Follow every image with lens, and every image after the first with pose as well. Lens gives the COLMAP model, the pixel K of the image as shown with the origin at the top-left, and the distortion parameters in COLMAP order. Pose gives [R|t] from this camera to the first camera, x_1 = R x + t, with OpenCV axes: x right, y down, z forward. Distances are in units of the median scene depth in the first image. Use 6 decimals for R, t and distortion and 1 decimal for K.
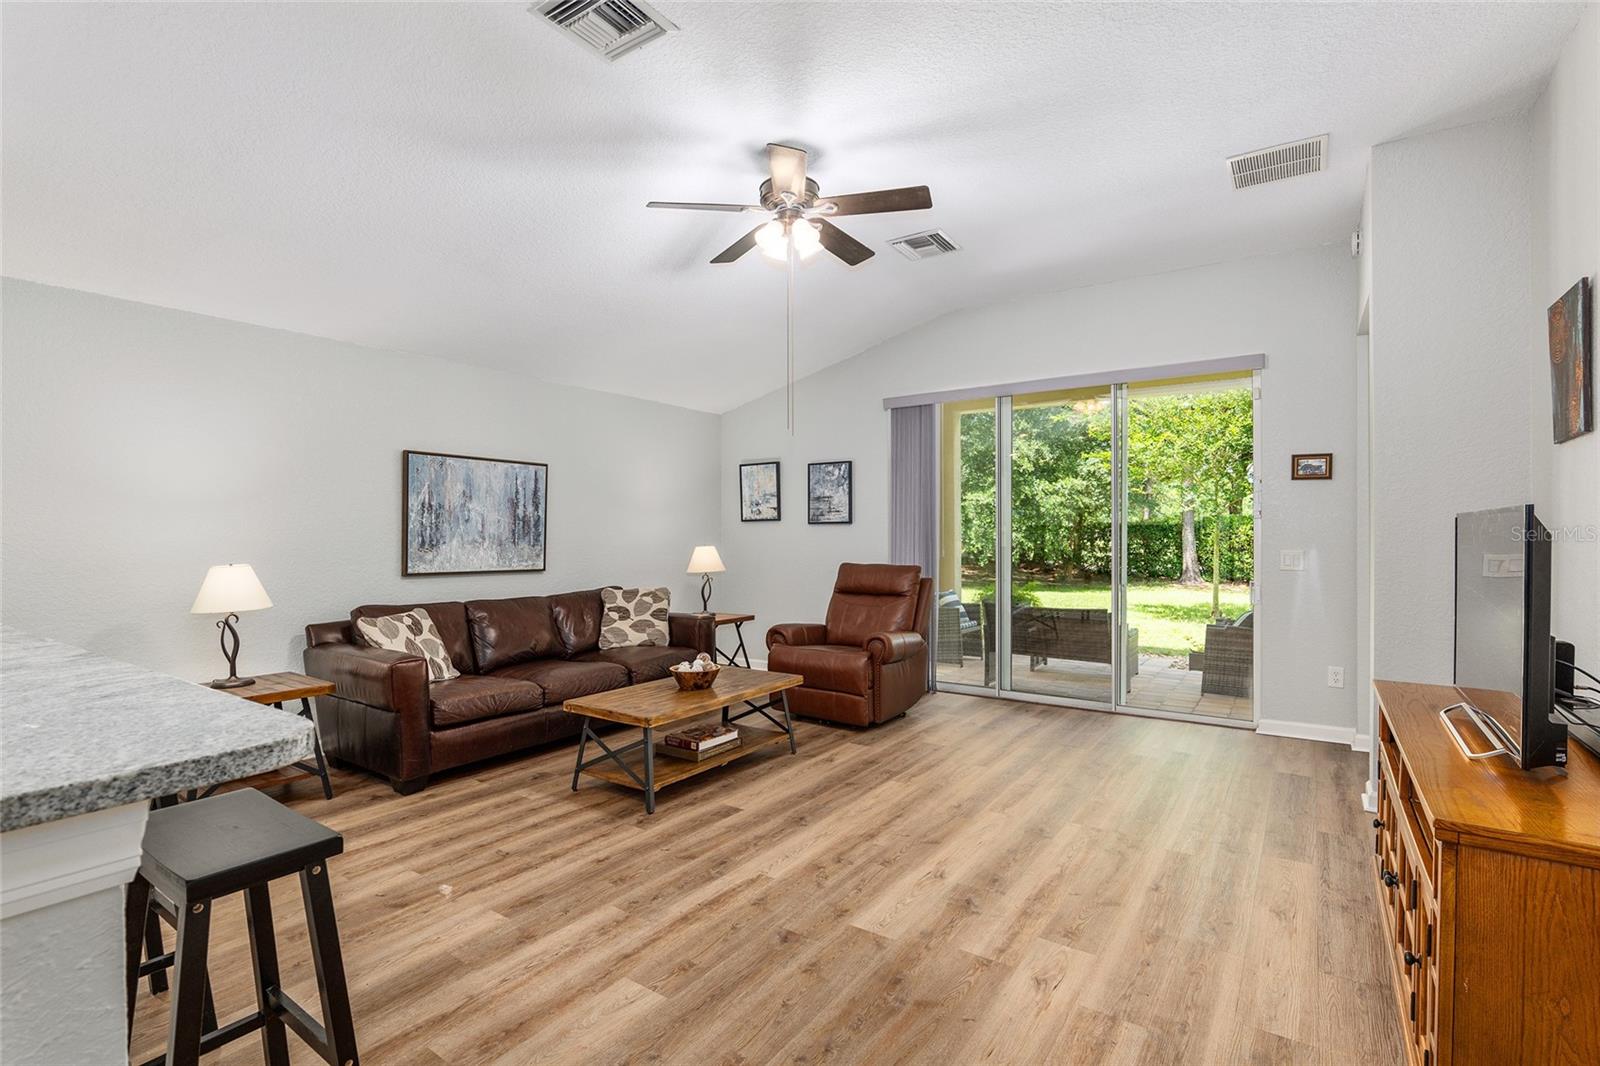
lens RADIAL K [[739.6, 0, 799.4], [0, 739.6, 543.8], [0, 0, 1]] dist [-0.016903, 0.000247]
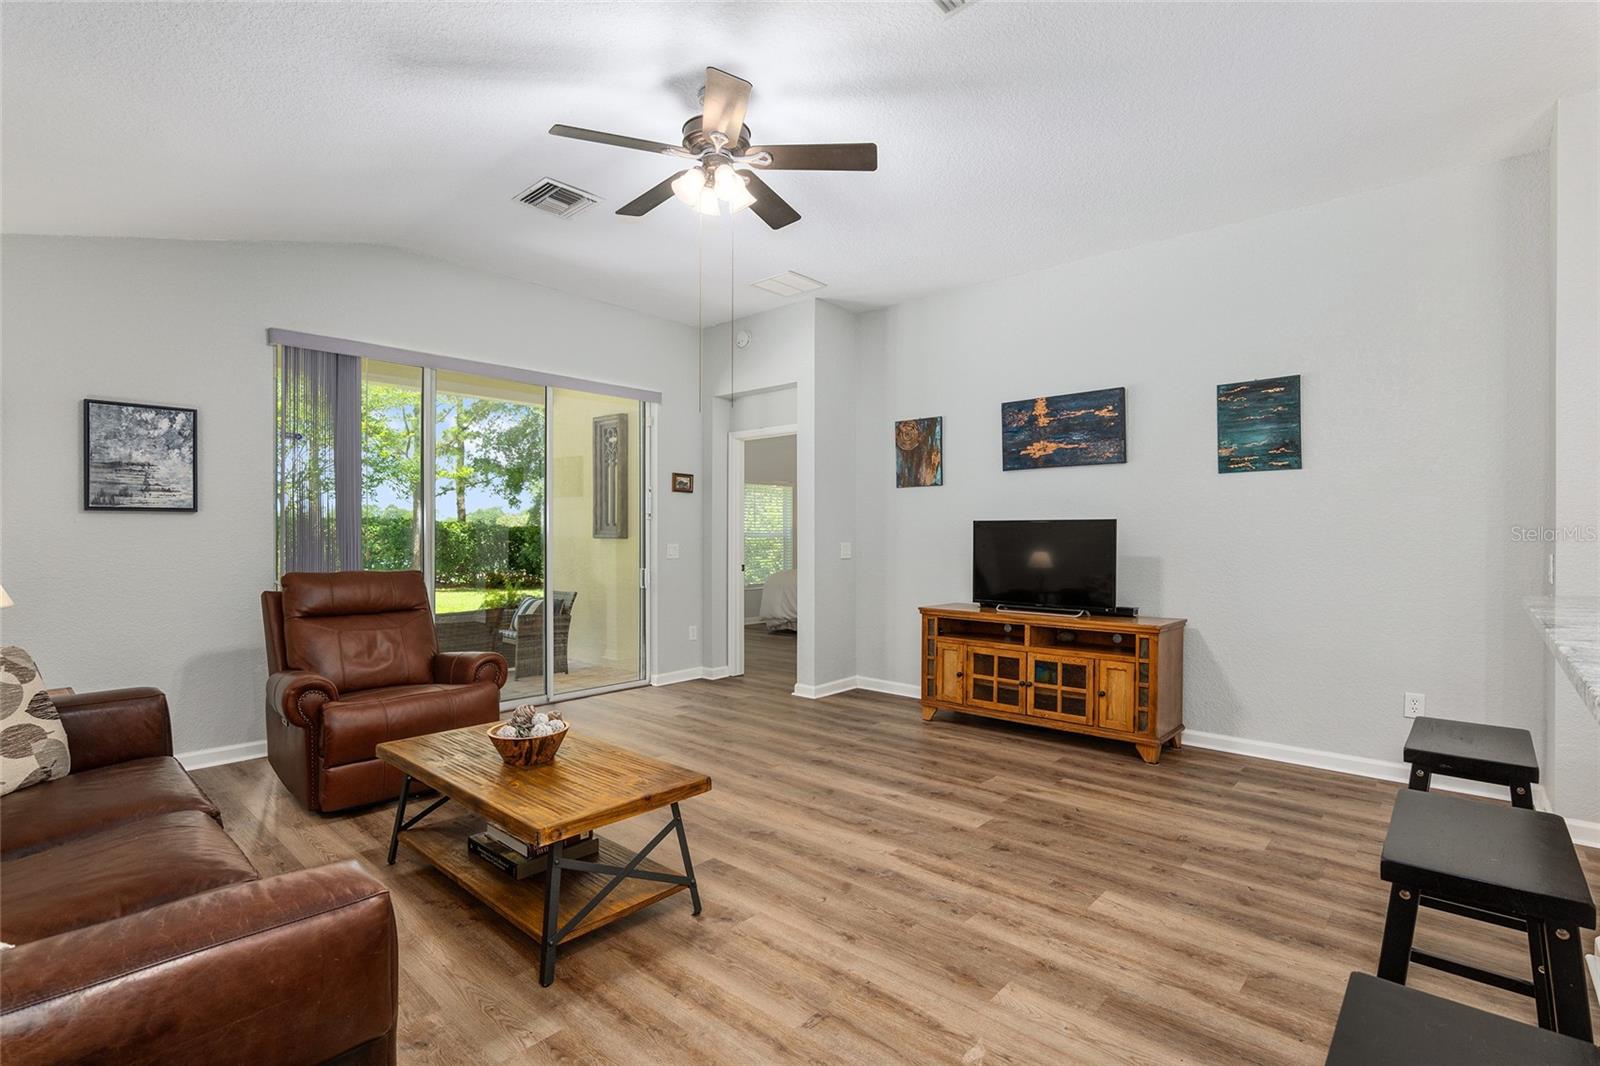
lens RADIAL K [[753.0, 0, 796.0], [0, 753.0, 541.4], [0, 0, 1]] dist [-0.018246, 0.000426]
pose [[0.133883, -0.005417, 0.990982, -0.645269], [0.013845, 0.999898, 0.003595, 0.002799], [-0.990900, 0.013238, 0.133945, 0.571877]]
